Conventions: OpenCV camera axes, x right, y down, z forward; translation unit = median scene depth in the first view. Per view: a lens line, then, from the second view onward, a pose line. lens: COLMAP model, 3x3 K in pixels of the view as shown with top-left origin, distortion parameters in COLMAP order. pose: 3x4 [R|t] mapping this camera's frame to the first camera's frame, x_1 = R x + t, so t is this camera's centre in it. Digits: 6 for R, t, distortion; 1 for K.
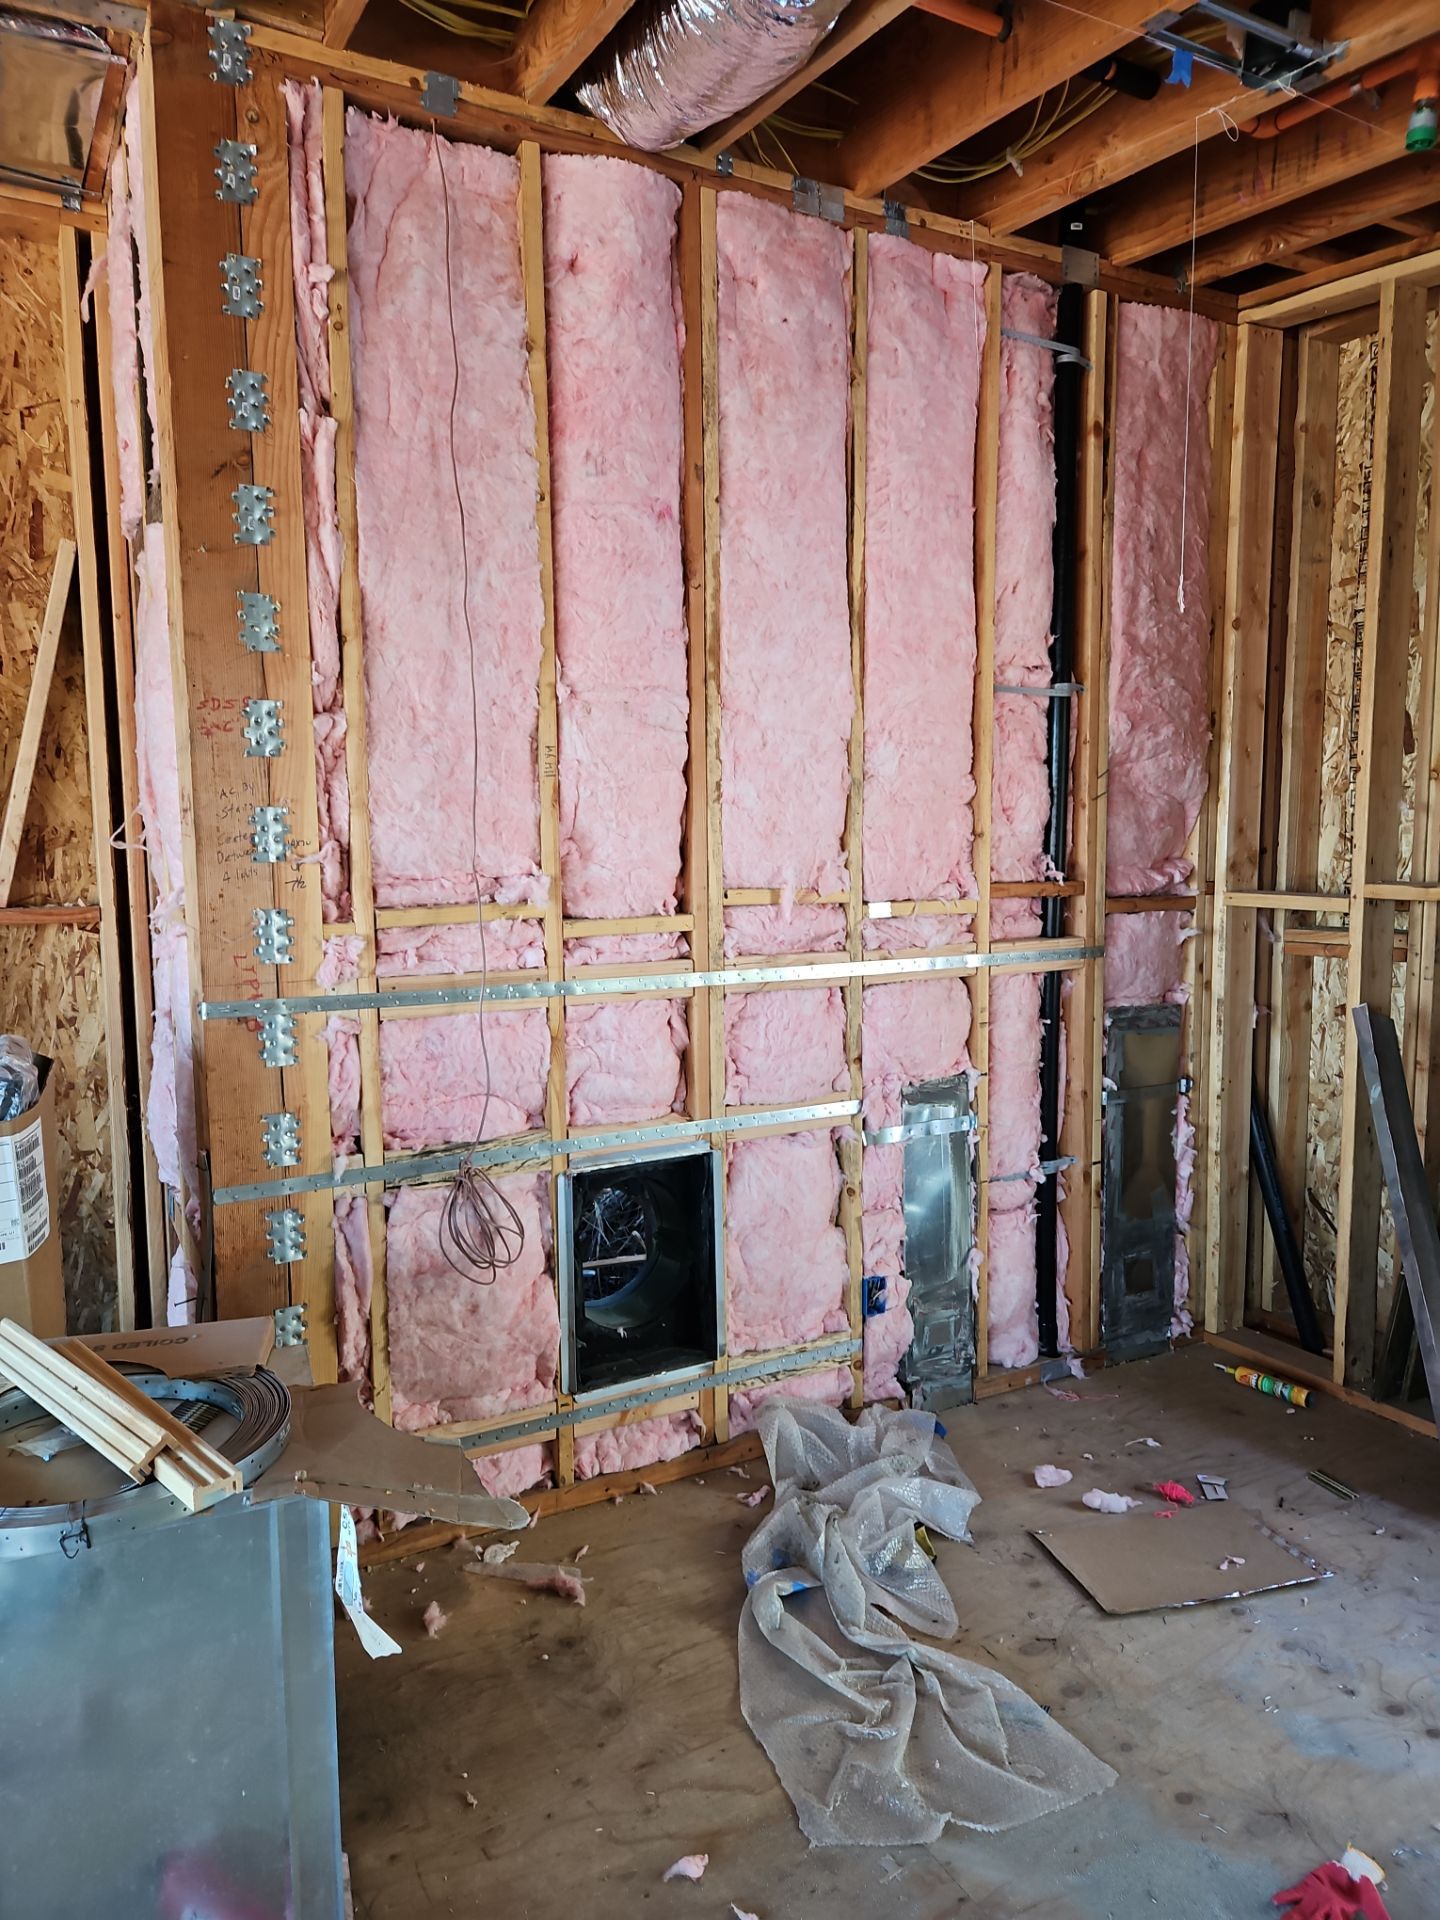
lens RADIAL K [[1322.2, 0, 707.7], [0, 1322.2, 1003.9], [0, 0, 1]] dist [0.070816, -0.069683]
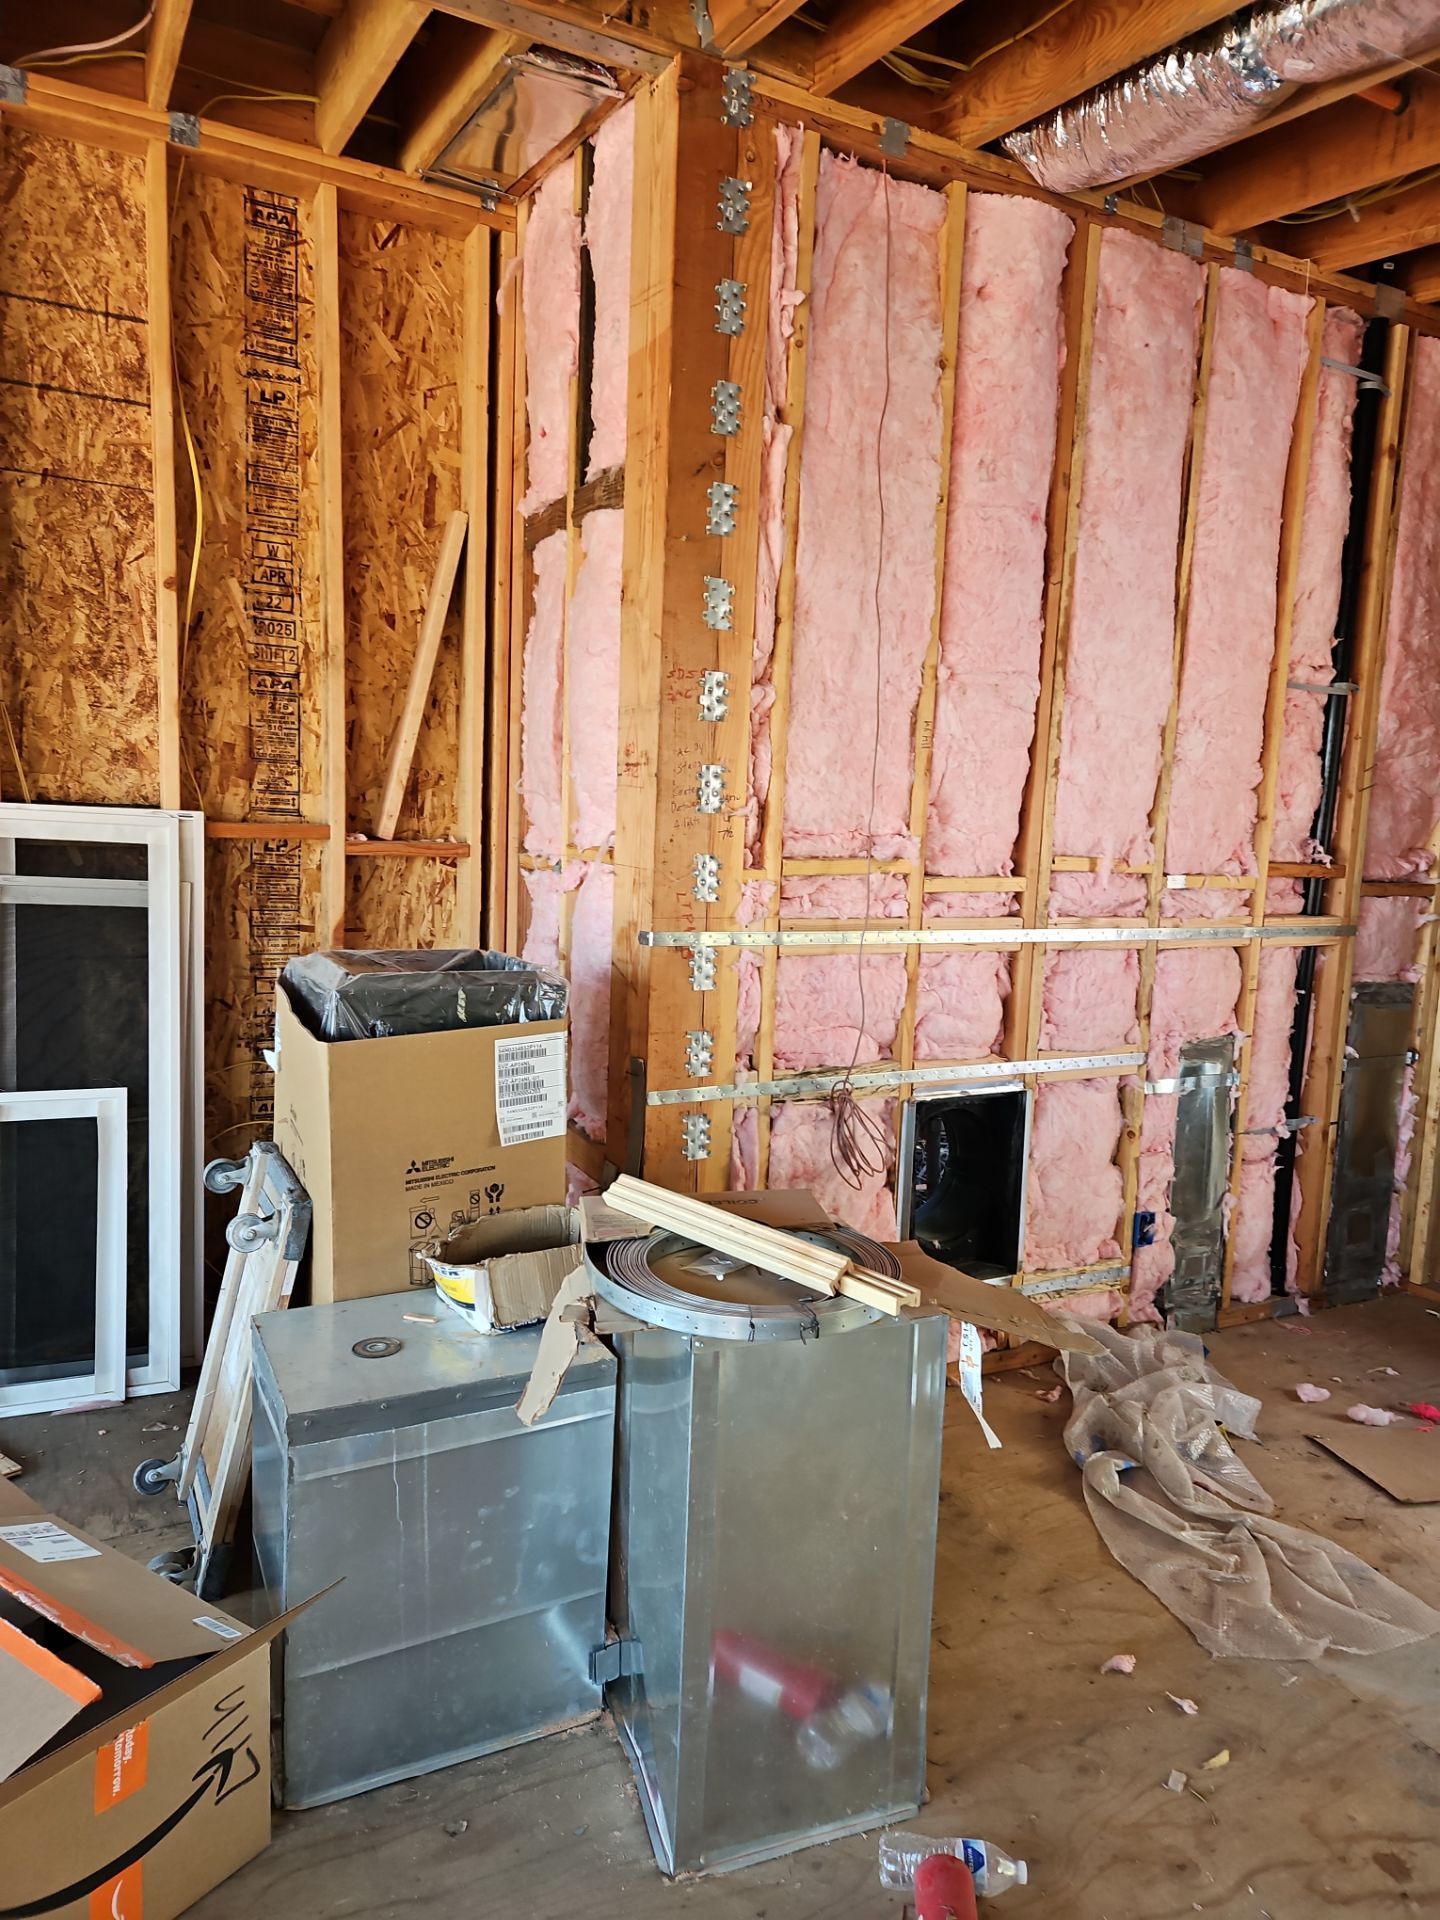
lens RADIAL K [[1322.2, 0, 707.7], [0, 1322.2, 1003.9], [0, 0, 1]] dist [0.070816, -0.069683]
pose [[0.998519, 0.053560, -0.009570, -0.262869], [-0.053293, 0.998234, 0.026260, 0.024136], [0.010959, -0.025711, 0.999609, -0.127935]]
